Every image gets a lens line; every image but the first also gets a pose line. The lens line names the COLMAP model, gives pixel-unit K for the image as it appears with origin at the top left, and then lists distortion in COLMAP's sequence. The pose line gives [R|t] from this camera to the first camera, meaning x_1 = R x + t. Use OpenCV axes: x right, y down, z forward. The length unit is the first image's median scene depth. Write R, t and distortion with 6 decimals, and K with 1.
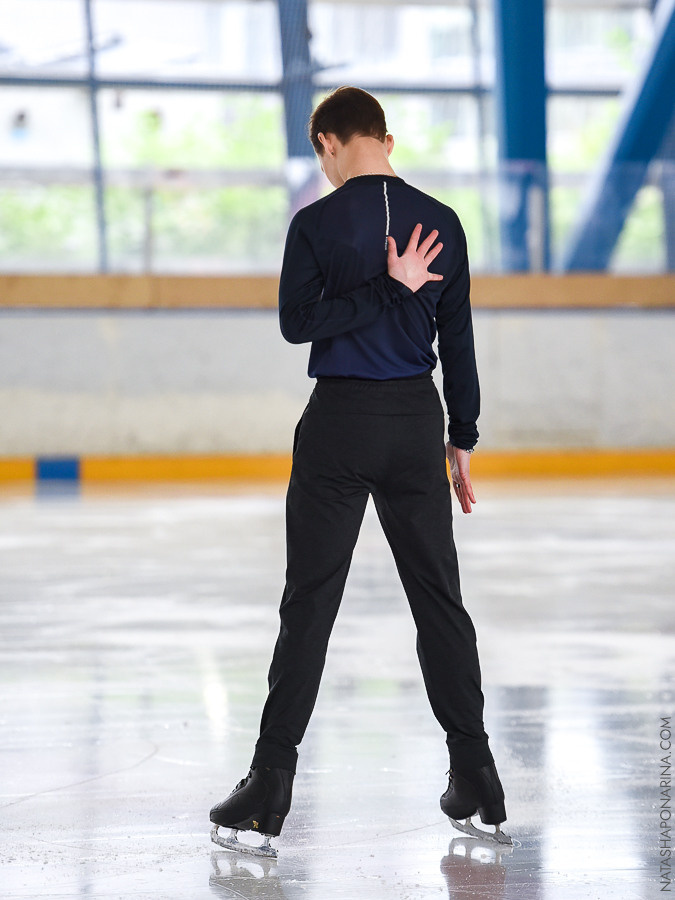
lens RADIAL K [[4315.6, 0, 341.2], [0, 4315.6, 449.3], [0, 0, 1]] dist [1.160418, 0.000000]
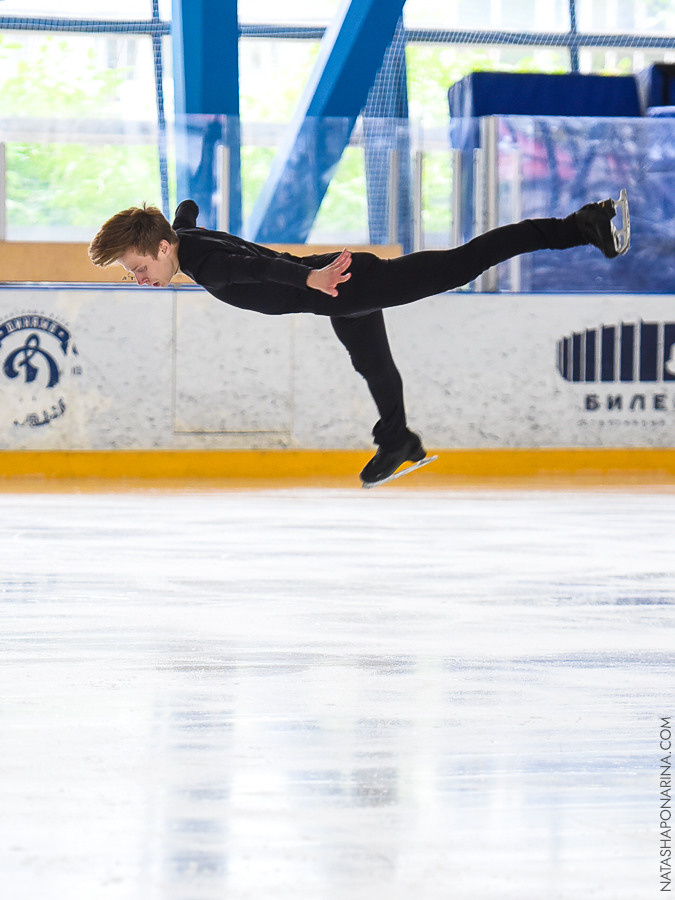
lens RADIAL K [[3366.6, 0, 335.1], [0, 3366.6, 452.1], [0, 0, 1]] dist [0.181899, 0.000000]
pose [[0.996388, 0.008419, 0.084494, 0.011428], [-0.011955, 0.999070, 0.041426, -0.026952], [-0.084067, -0.042286, 0.995562, 0.334461]]
